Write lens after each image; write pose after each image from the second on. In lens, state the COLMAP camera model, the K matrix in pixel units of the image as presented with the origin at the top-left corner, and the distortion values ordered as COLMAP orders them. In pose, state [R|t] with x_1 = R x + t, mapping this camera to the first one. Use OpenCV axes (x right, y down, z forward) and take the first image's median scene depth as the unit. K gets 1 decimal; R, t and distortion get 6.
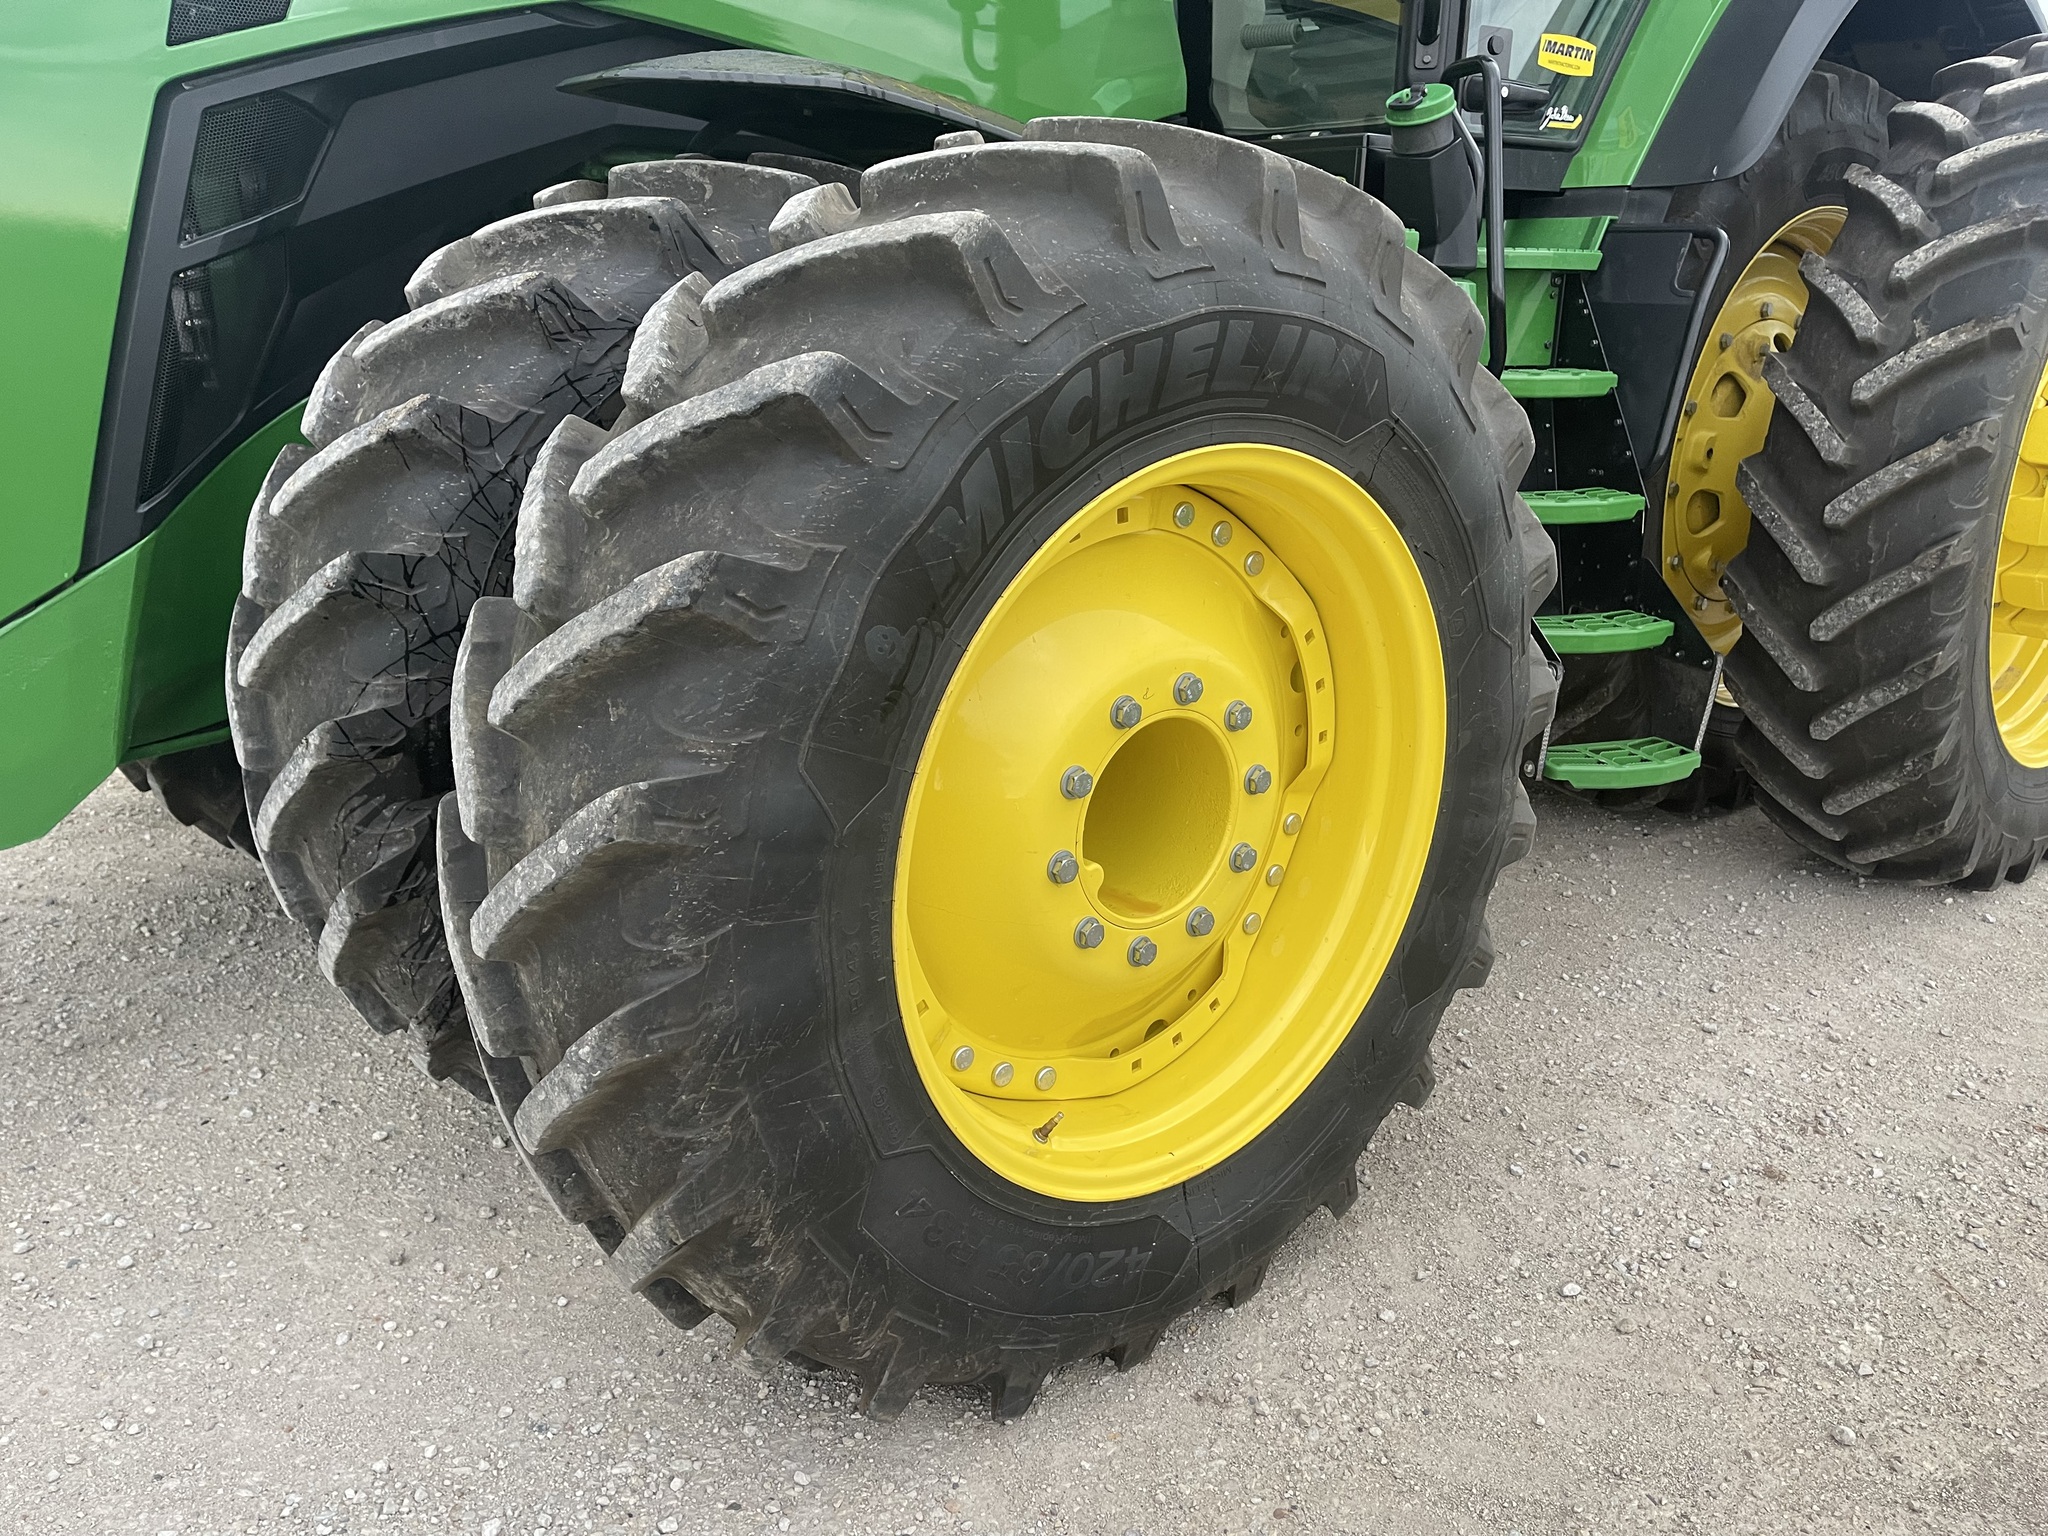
lens RADIAL K [[1574.9, 0, 1022.9], [0, 1574.9, 811.5], [0, 0, 1]] dist [0.101381, -0.133305]
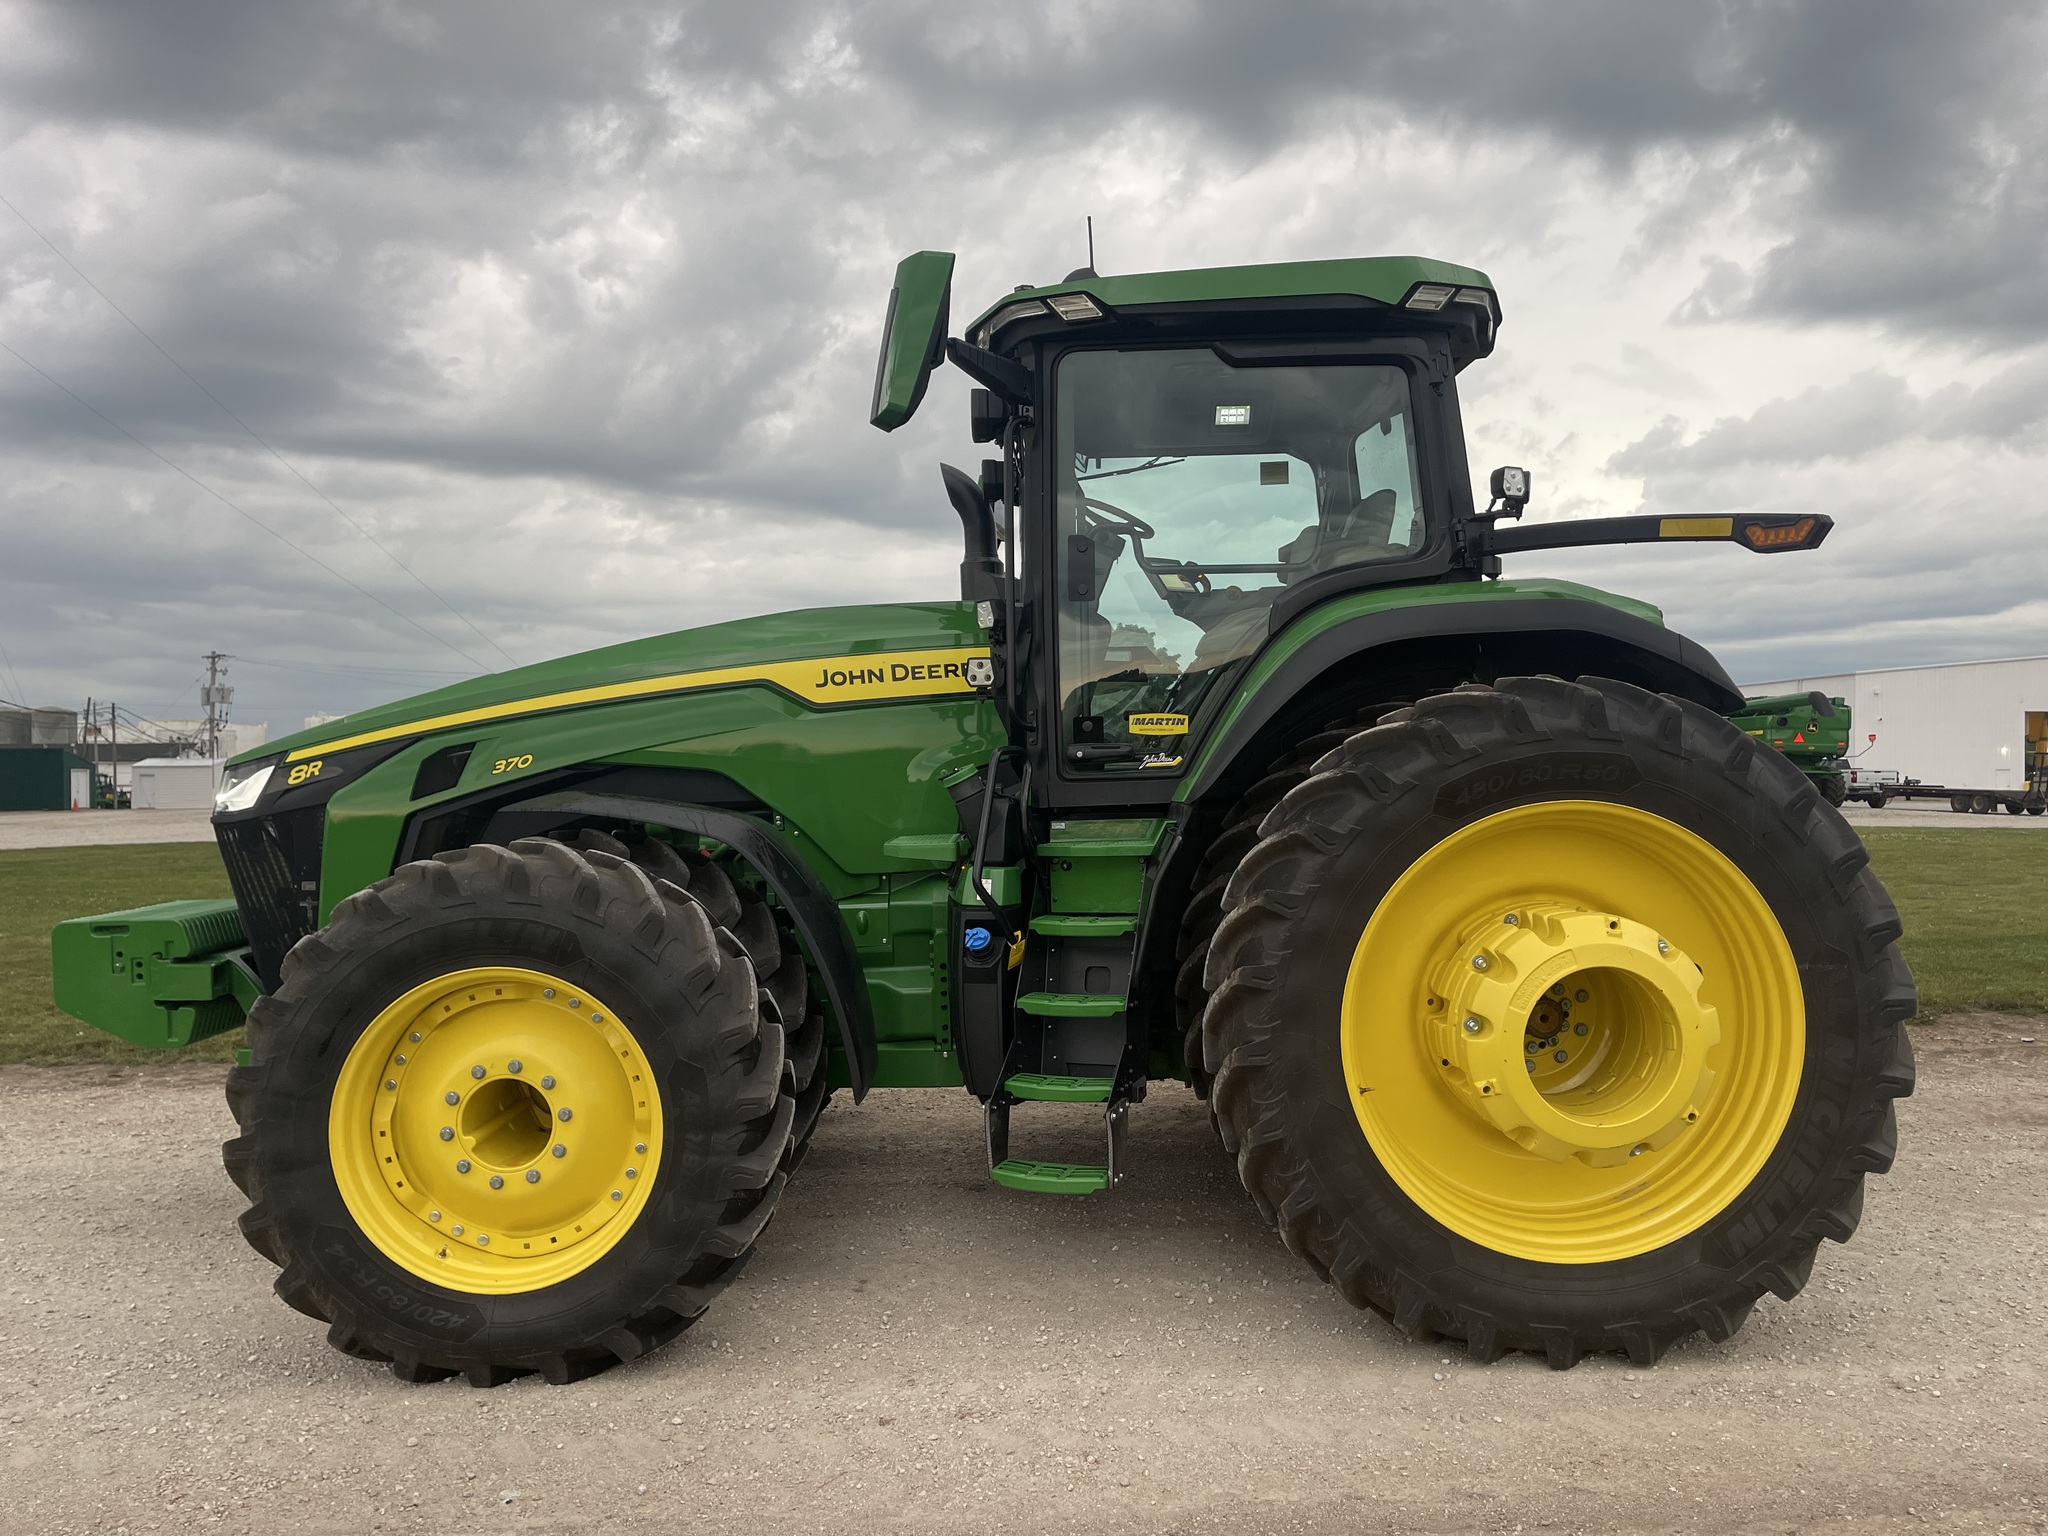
lens RADIAL K [[1648.3, 0, 1025.3], [0, 1648.3, 775.5], [0, 0, 1]] dist [0.097352, -0.141625]
pose [[0.741463, -0.028165, -0.670403, 1.515584], [-0.169279, 0.958950, -0.227508, -0.037409], [0.649290, 0.282174, 0.706258, -0.244759]]
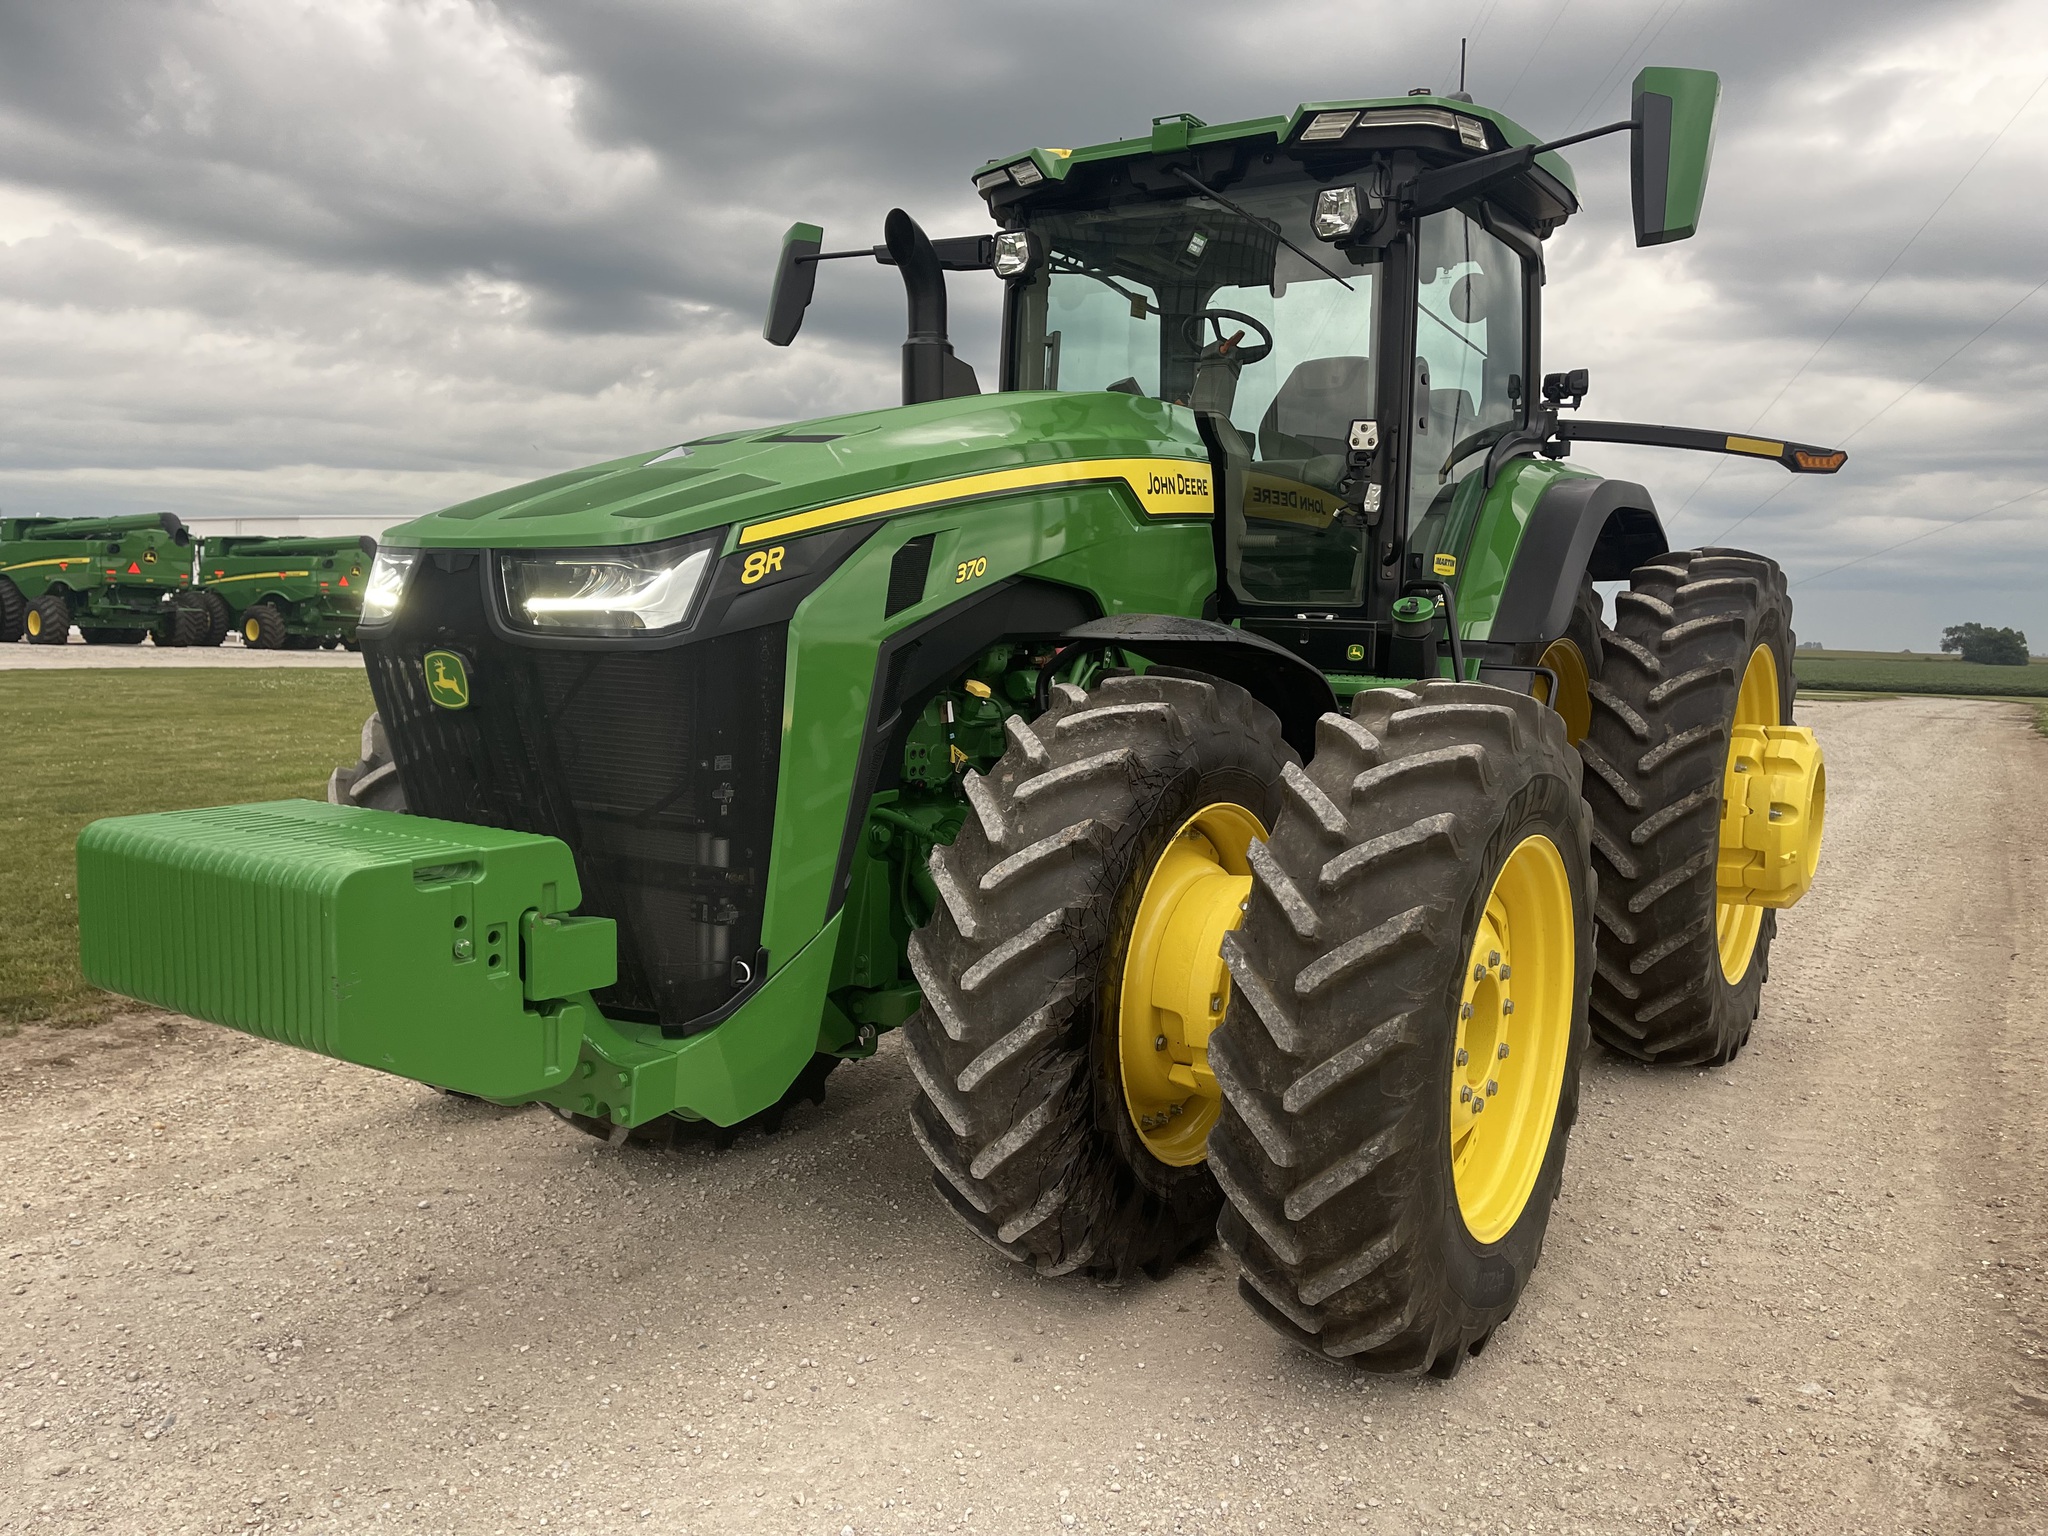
lens RADIAL K [[1648.3, 0, 1025.3], [0, 1648.3, 775.5], [0, 0, 1]] dist [0.097352, -0.141625]
pose [[0.954487, -0.025496, 0.297159, -0.663065], [0.082610, 0.979958, -0.181270, 0.014626], [-0.286582, 0.197568, 0.937463, -0.488021]]
